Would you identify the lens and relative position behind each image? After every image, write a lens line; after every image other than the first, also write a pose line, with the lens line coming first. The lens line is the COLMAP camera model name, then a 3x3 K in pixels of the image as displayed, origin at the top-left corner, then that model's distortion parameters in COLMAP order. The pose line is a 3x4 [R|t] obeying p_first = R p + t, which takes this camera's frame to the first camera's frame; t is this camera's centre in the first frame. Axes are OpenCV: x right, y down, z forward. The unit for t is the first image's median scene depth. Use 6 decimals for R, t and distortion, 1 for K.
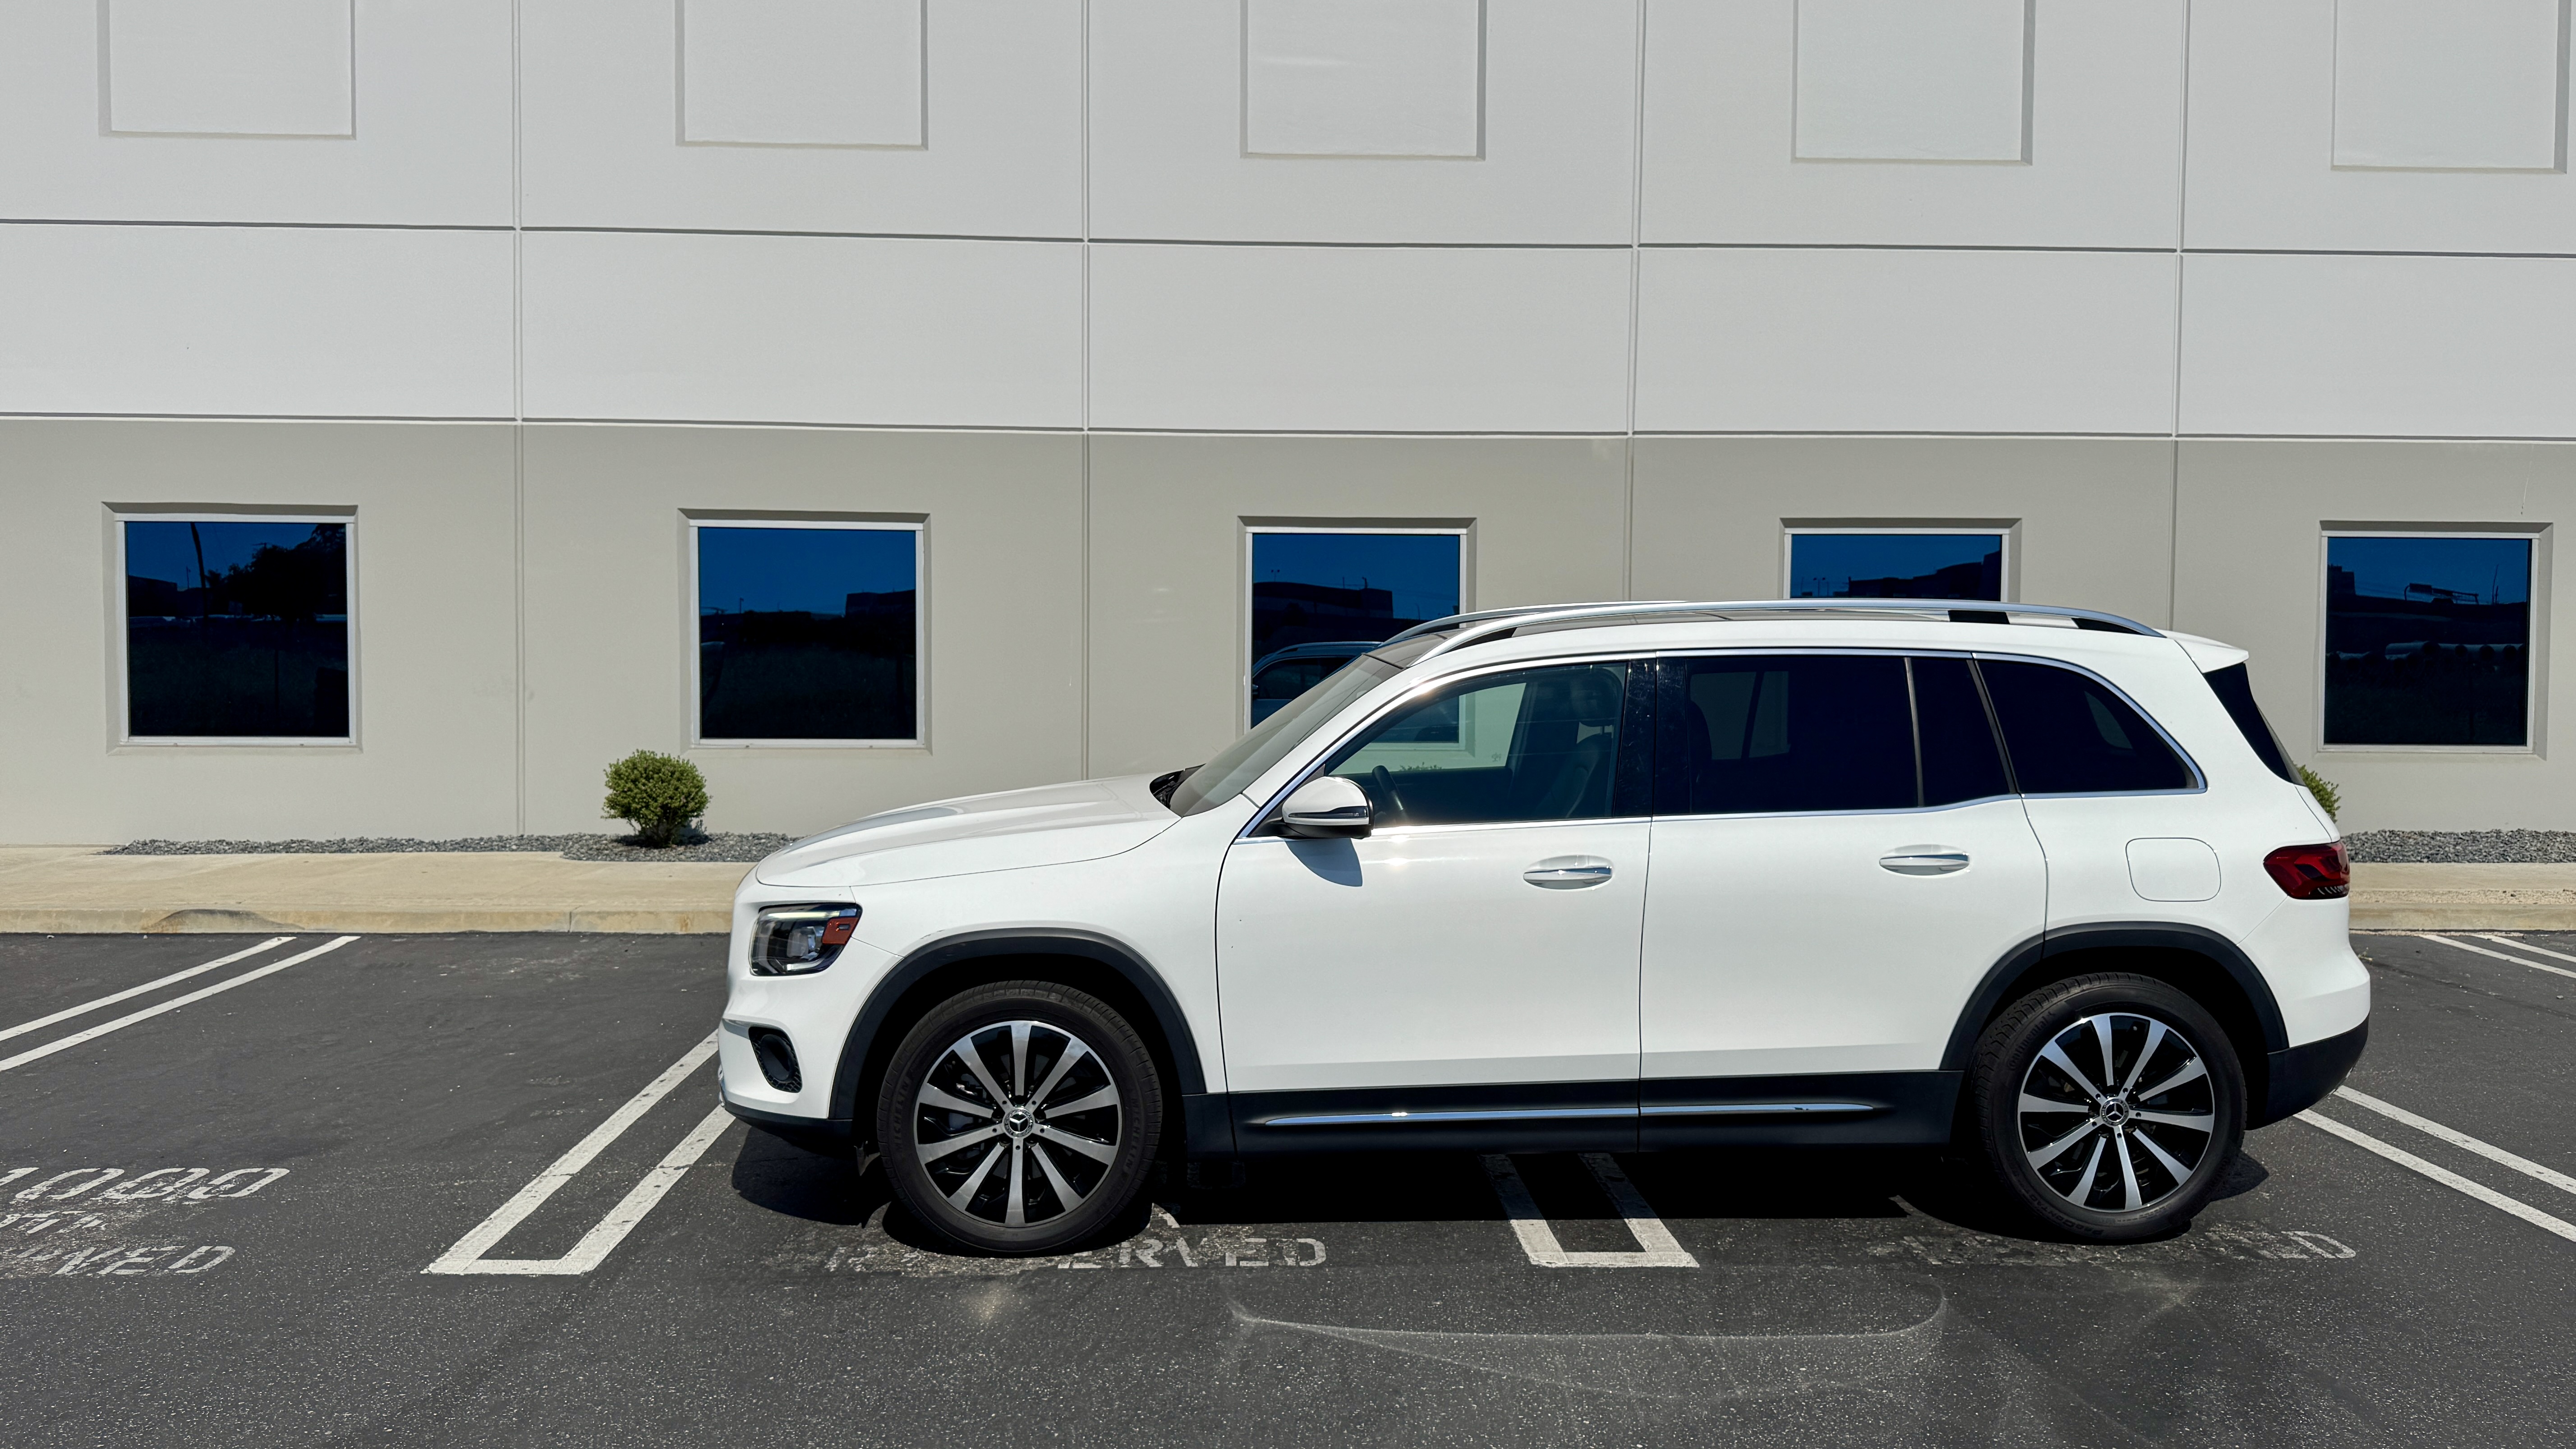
lens RADIAL K [[1844.7, 0, 1288.0], [0, 1844.7, 724.5], [0, 0, 1]] dist [0.070539, -0.088804]
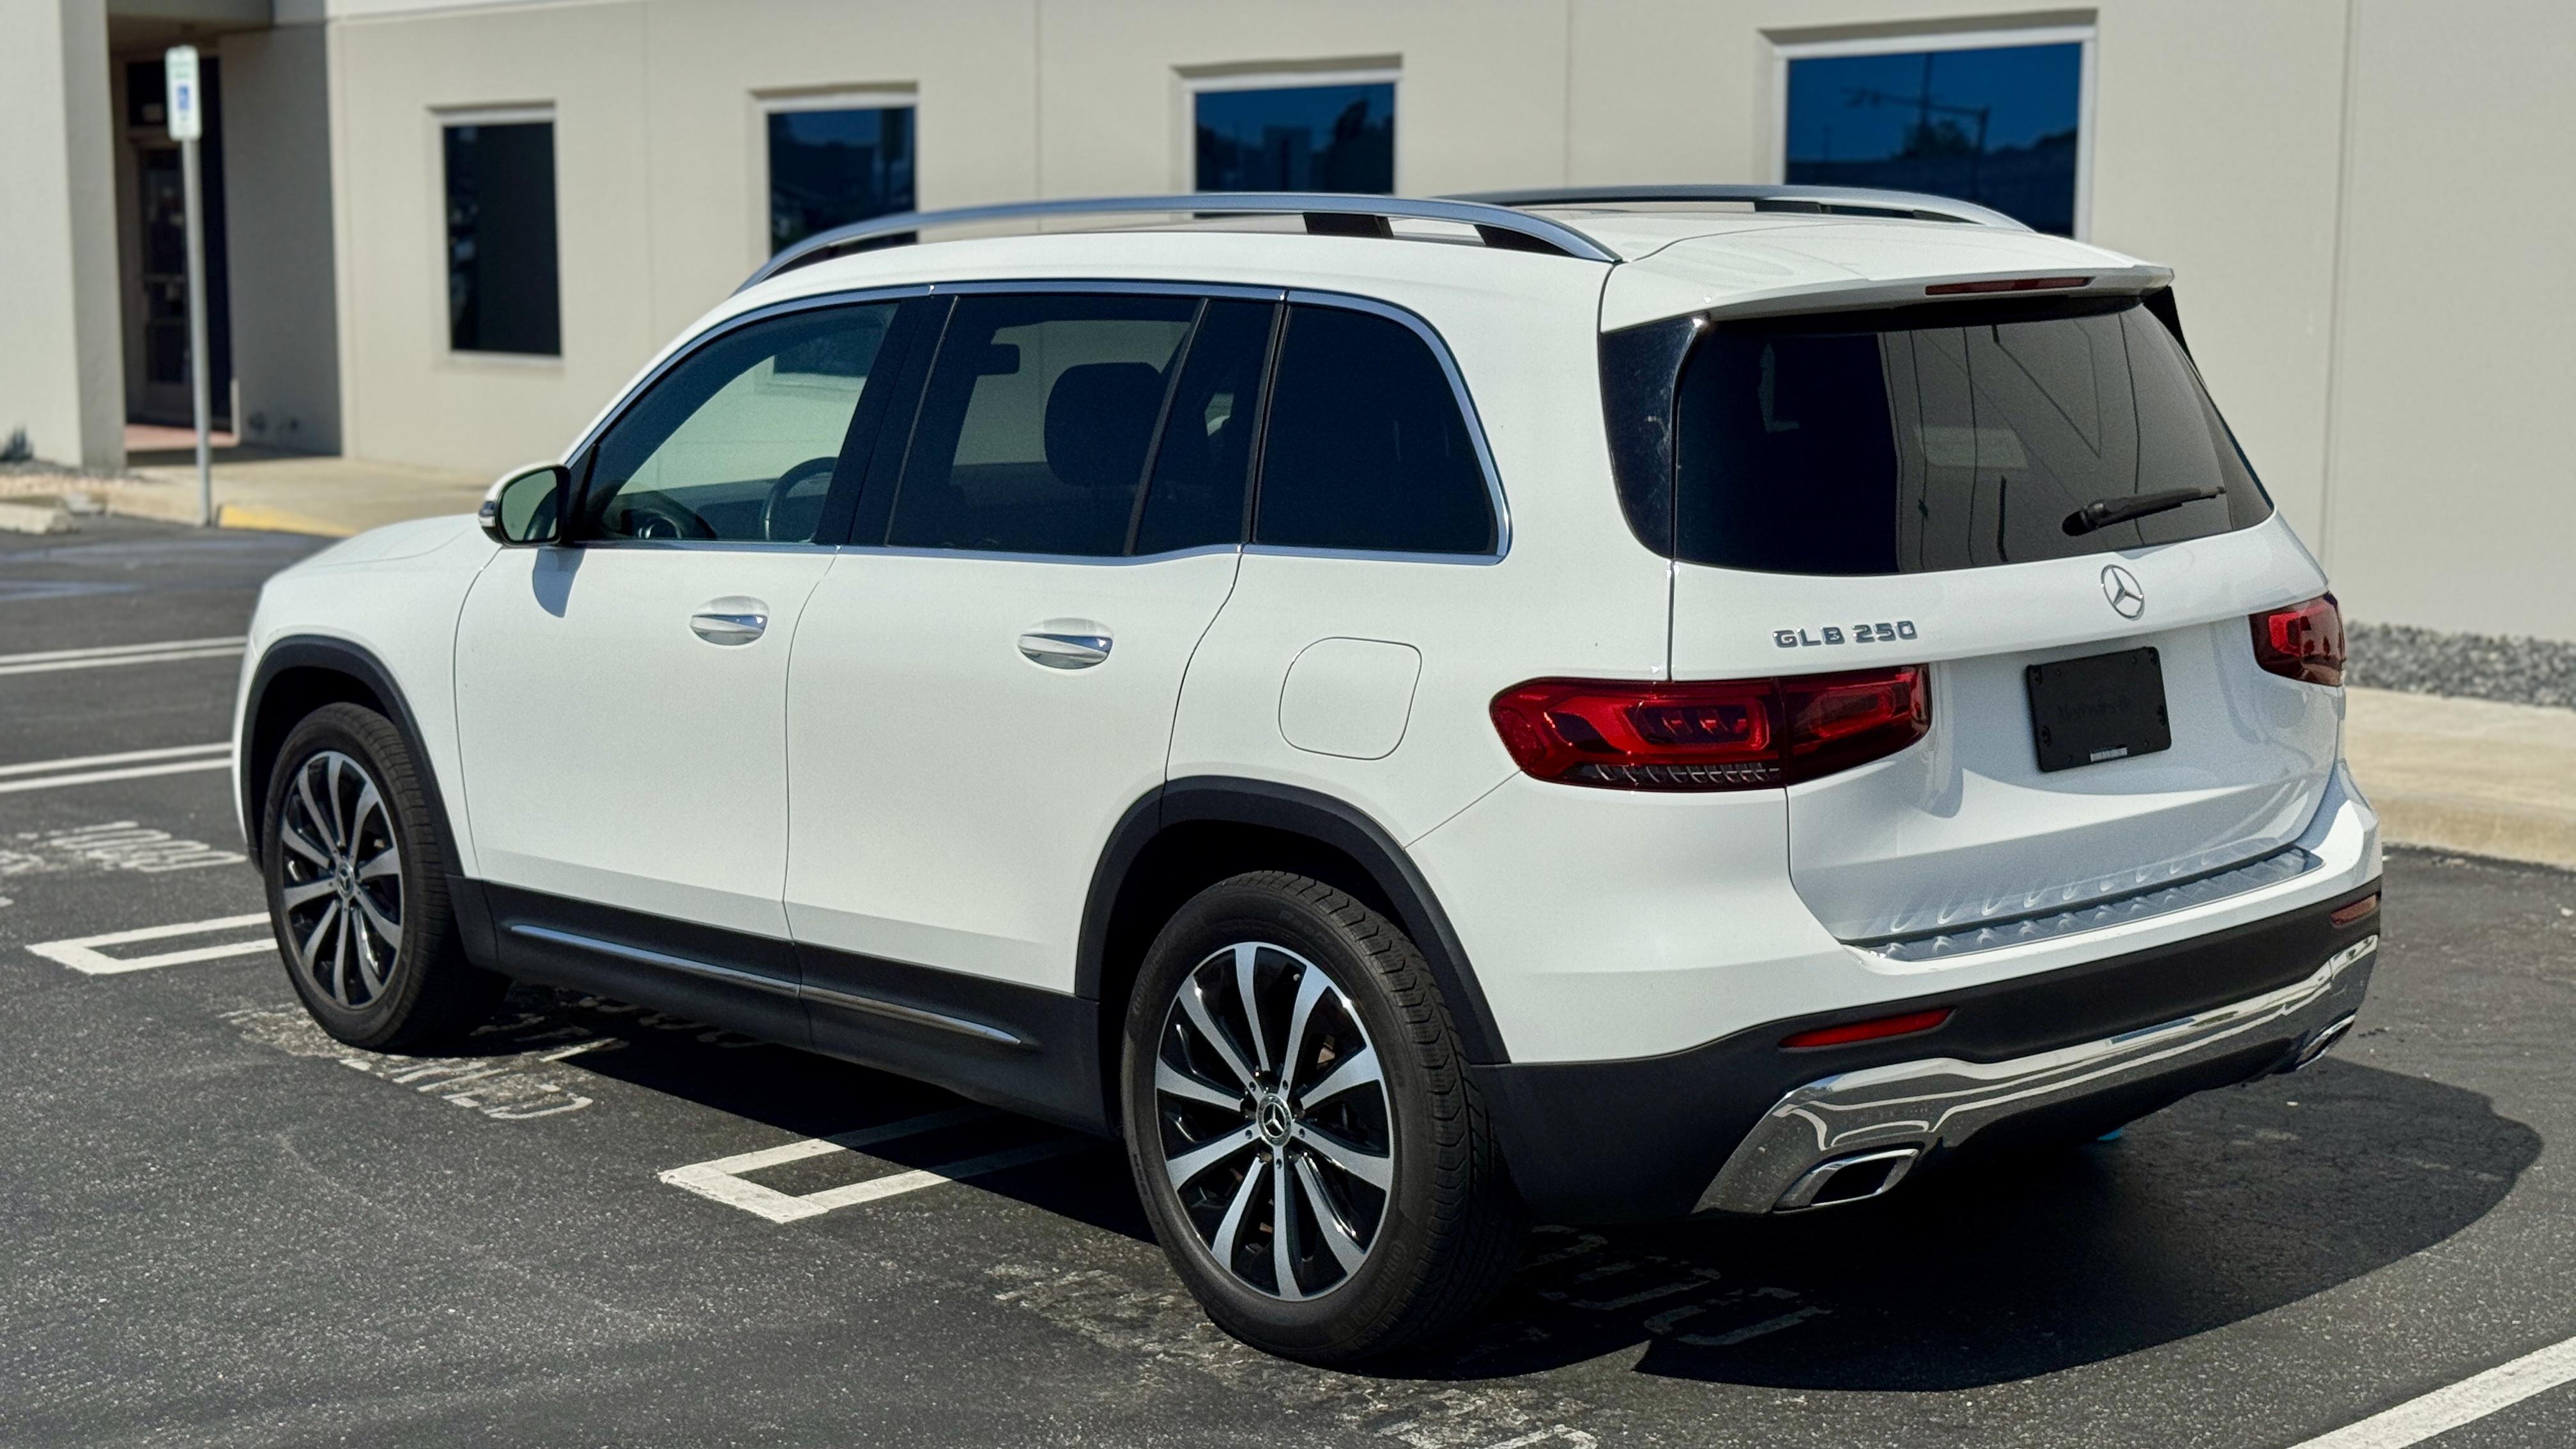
lens RADIAL K [[3560.1, 0, 1117.5], [0, 3560.1, 725.4], [0, 0, 1]] dist [0.163691, 0.000577]
pose [[0.602263, 0.095201, -0.792601, 1.174064], [-0.024016, 0.994575, 0.101212, -0.016438], [0.797936, -0.041921, 0.601282, 0.304126]]
